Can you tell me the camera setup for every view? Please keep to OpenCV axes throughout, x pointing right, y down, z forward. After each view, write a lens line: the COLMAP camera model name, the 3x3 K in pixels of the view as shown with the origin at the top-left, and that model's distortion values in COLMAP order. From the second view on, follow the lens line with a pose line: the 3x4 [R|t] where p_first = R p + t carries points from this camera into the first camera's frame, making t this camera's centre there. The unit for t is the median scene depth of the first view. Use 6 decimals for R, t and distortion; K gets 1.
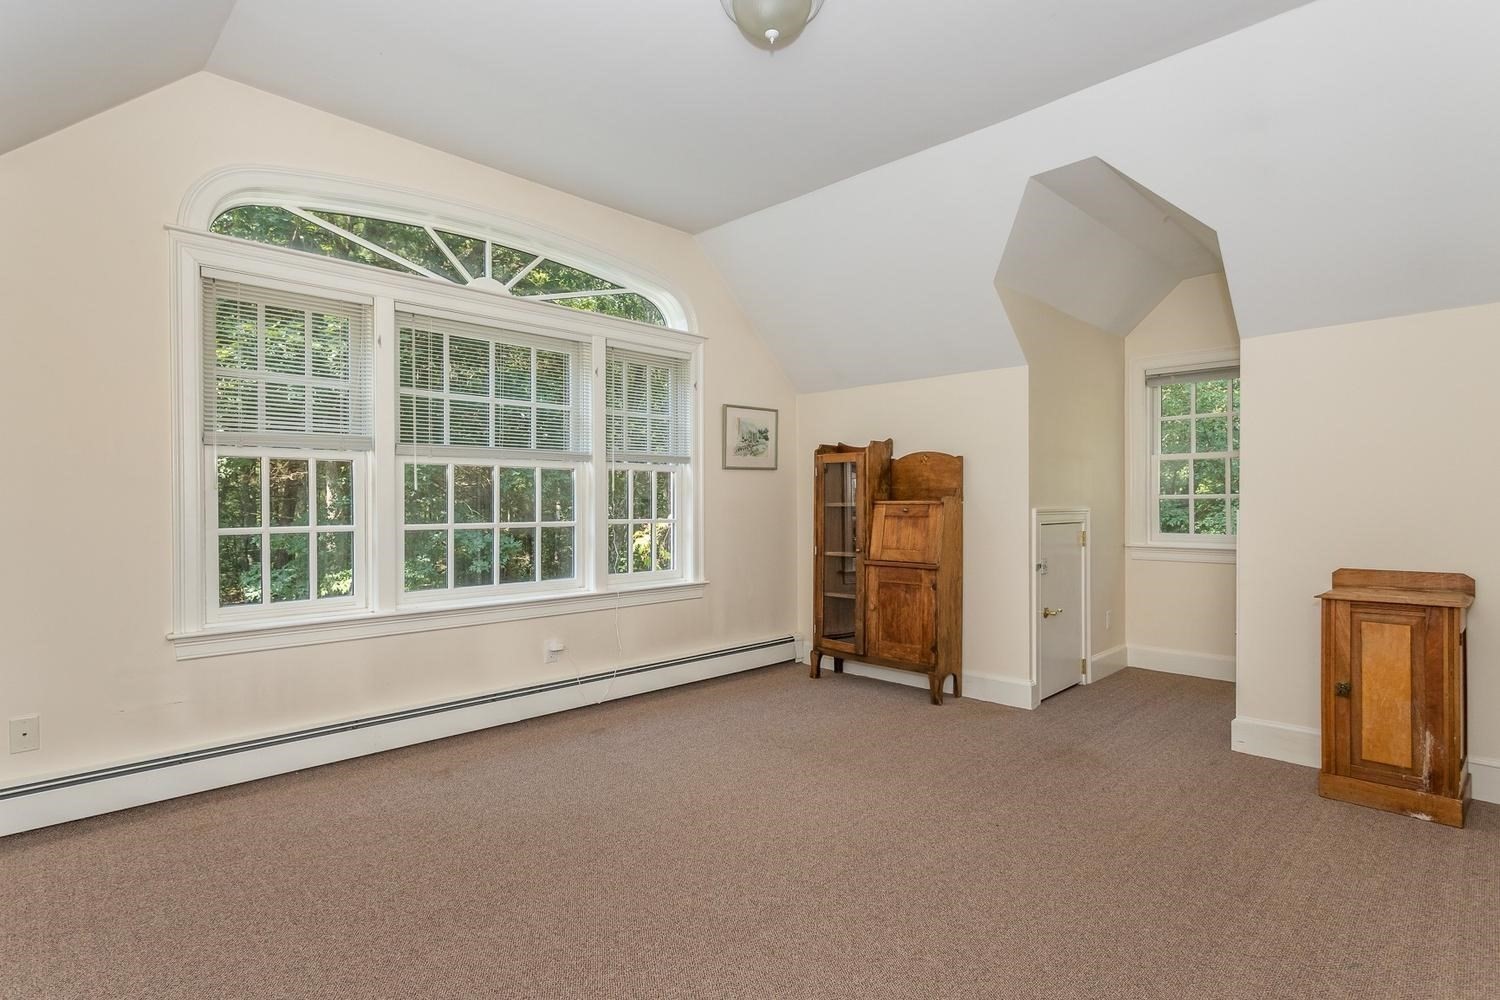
lens RADIAL K [[749.4, 0, 750.0], [0, 749.4, 500.0], [0, 0, 1]] dist [-0.000127, -0.000035]
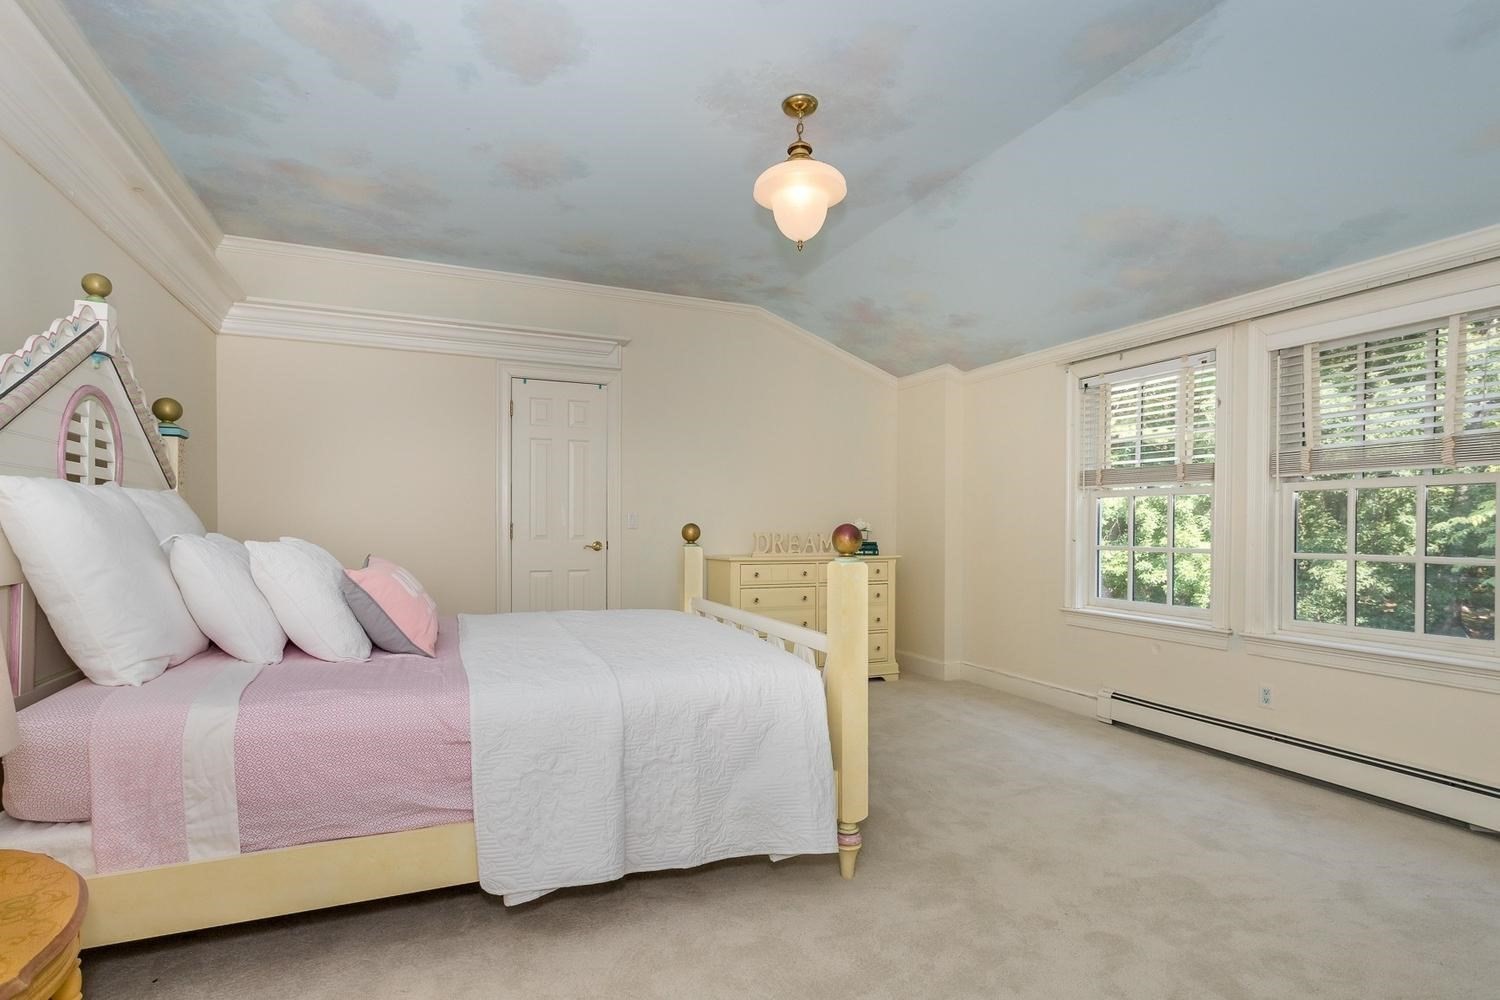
lens RADIAL K [[749.4, 0, 750.0], [0, 749.4, 500.0], [0, 0, 1]] dist [-0.000127, -0.000035]
pose [[-0.374762, -0.035645, -0.926436, 0.700467], [-0.004838, 0.999322, -0.036493, 0.001443], [0.927108, -0.009194, -0.374680, 0.639553]]
